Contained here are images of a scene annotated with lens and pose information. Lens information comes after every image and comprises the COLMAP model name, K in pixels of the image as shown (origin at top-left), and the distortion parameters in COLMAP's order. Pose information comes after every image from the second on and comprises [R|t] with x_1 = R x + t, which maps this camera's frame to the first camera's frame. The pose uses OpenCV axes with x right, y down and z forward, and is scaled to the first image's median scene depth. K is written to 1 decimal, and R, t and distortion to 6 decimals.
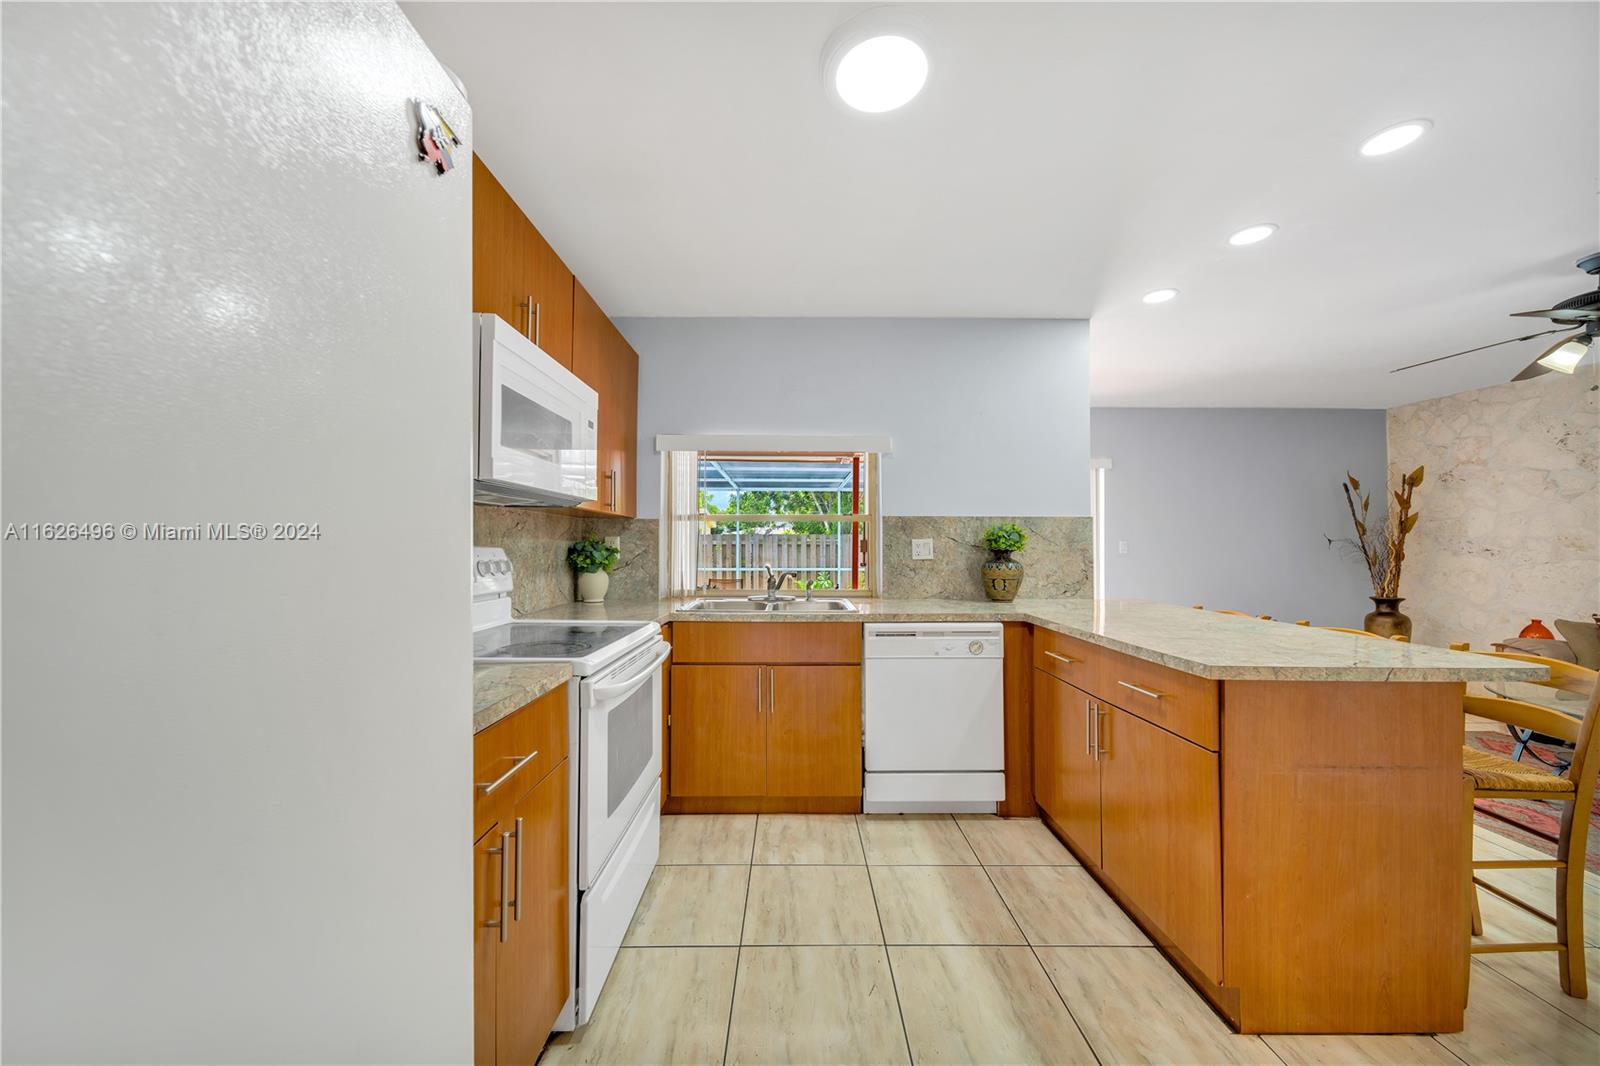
lens RADIAL K [[568.5, 0, 801.8], [0, 568.5, 535.5], [0, 0, 1]] dist [-0.008260, -0.000020]
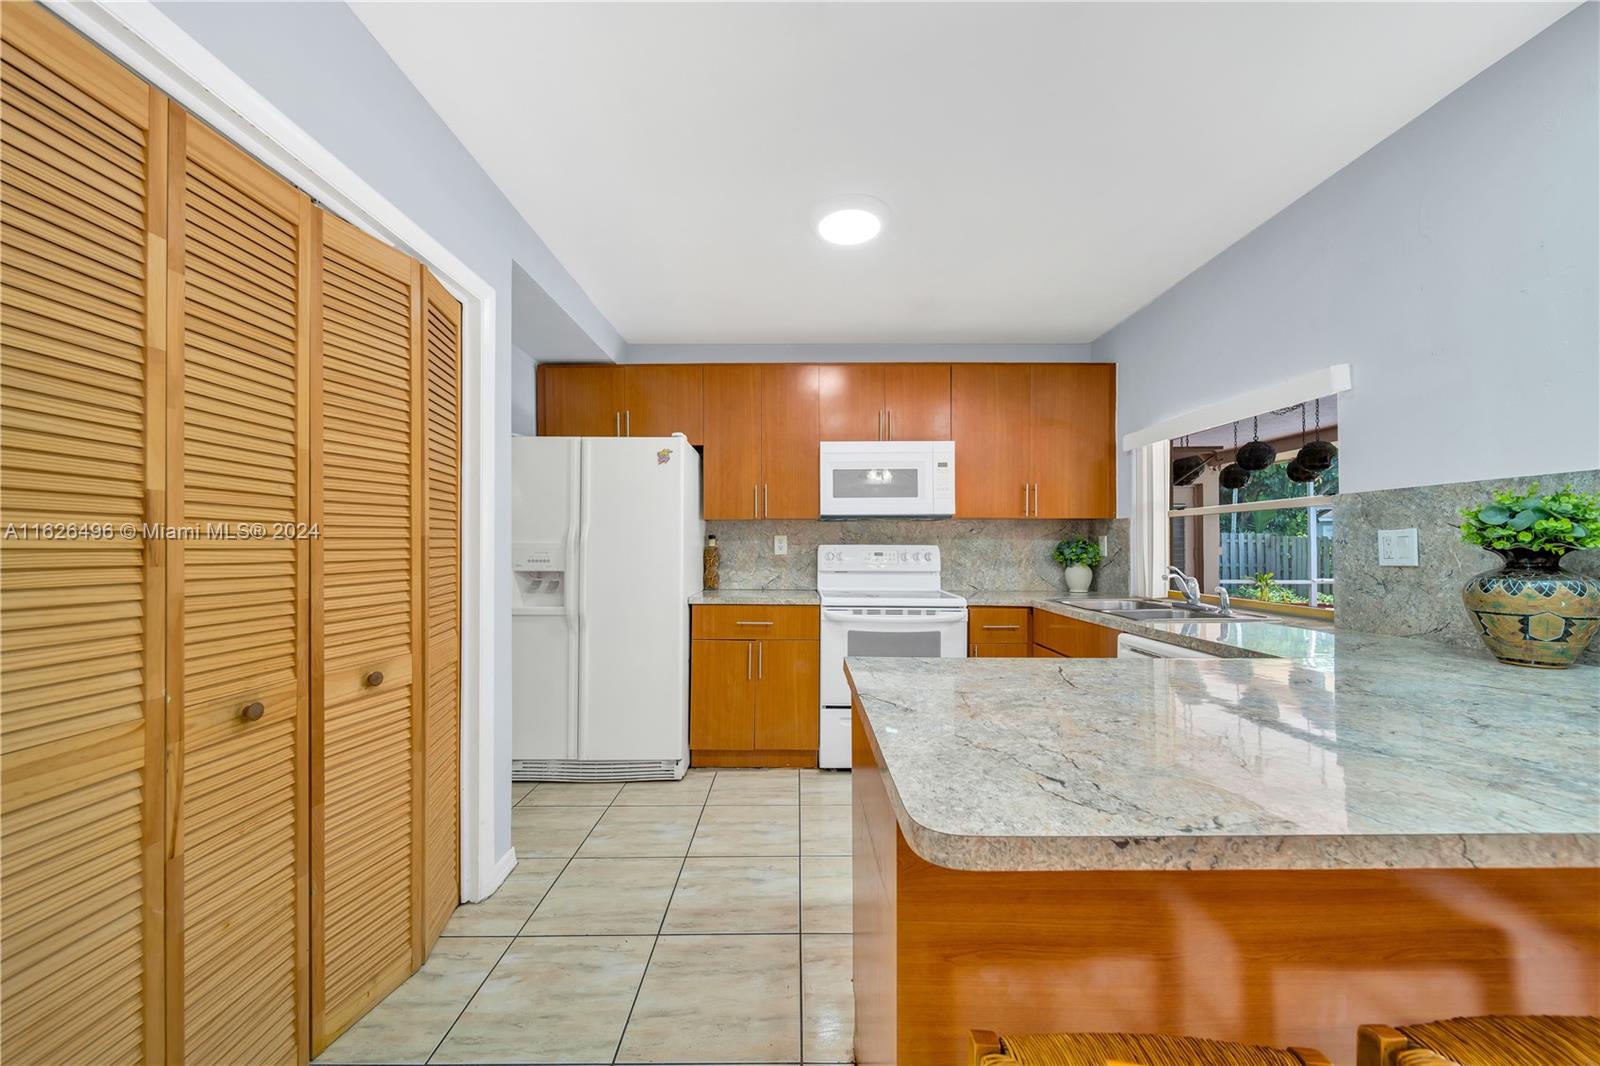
lens RADIAL K [[568.5, 0, 796.1], [0, 568.5, 536.2], [0, 0, 1]] dist [-0.008260, -0.000020]
pose [[-0.009775, -0.019520, -0.999762, 0.770550], [0.022160, 0.999560, -0.019733, 0.010646], [0.999707, -0.022348, -0.009338, 0.415819]]
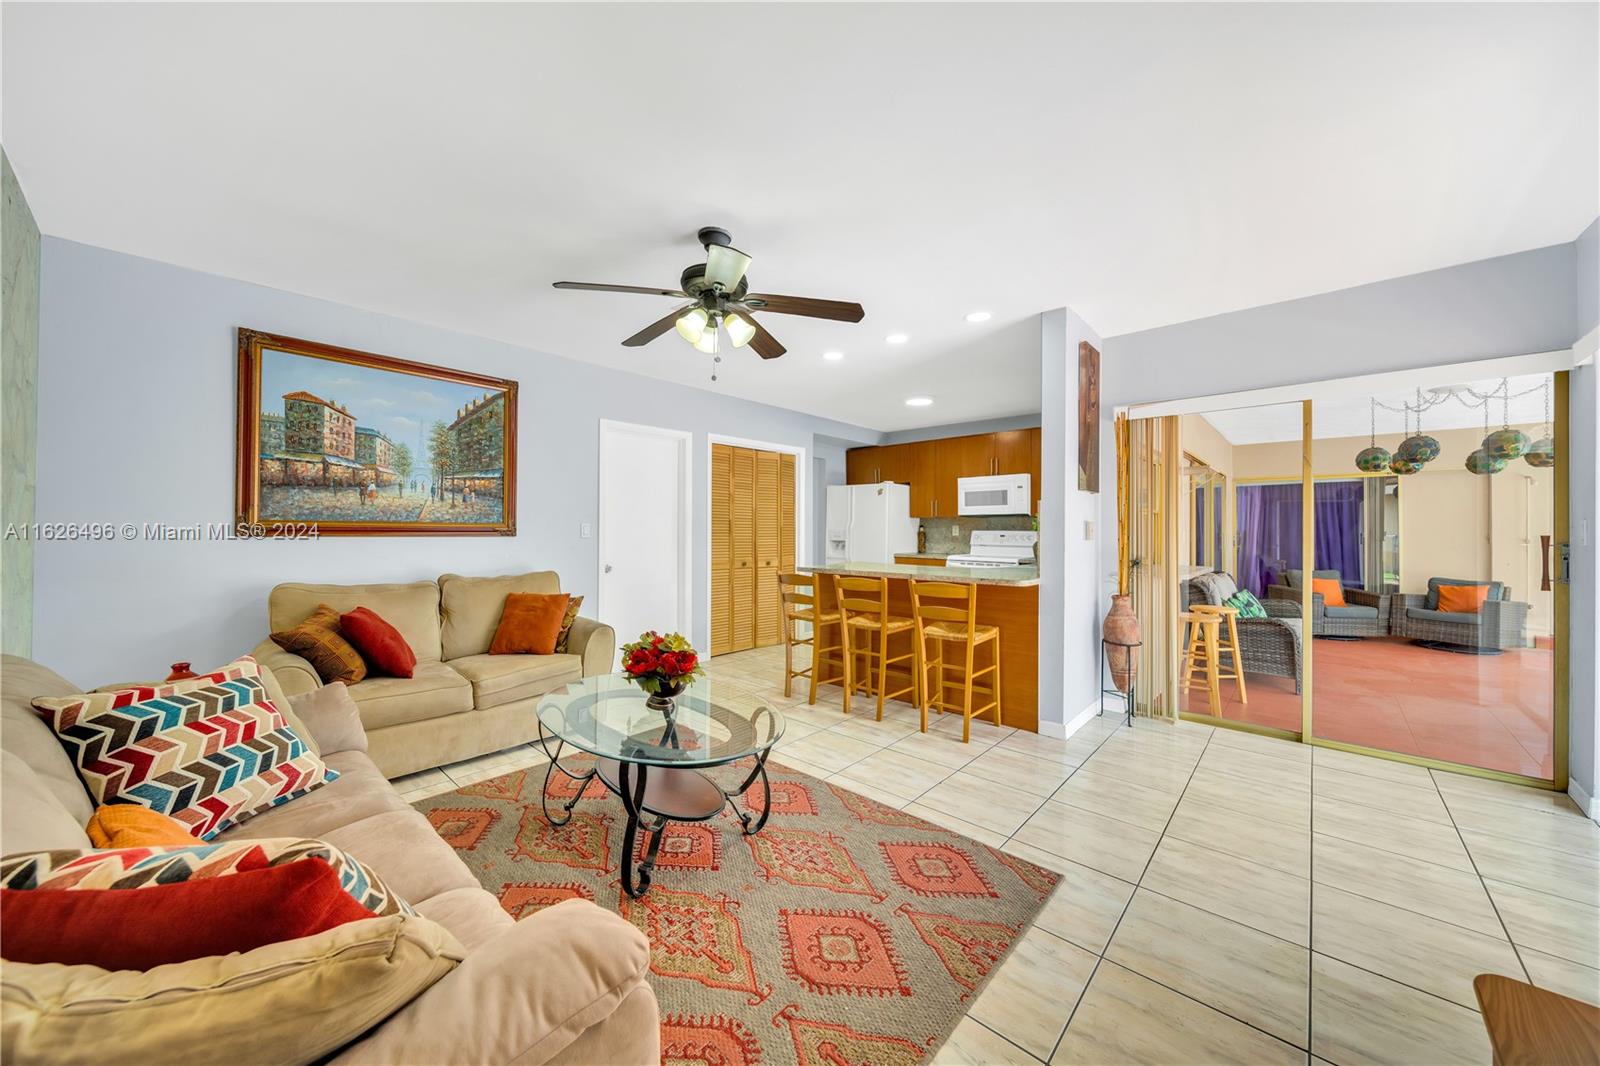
lens RADIAL K [[568.5, 0, 804.1], [0, 568.5, 528.9], [0, 0, 1]] dist [-0.008260, -0.000020]
pose [[-0.681329, -0.007722, -0.731936, 1.485368], [0.007068, 0.999828, -0.017128, 0.029295], [0.731943, -0.016843, -0.681158, 1.288447]]
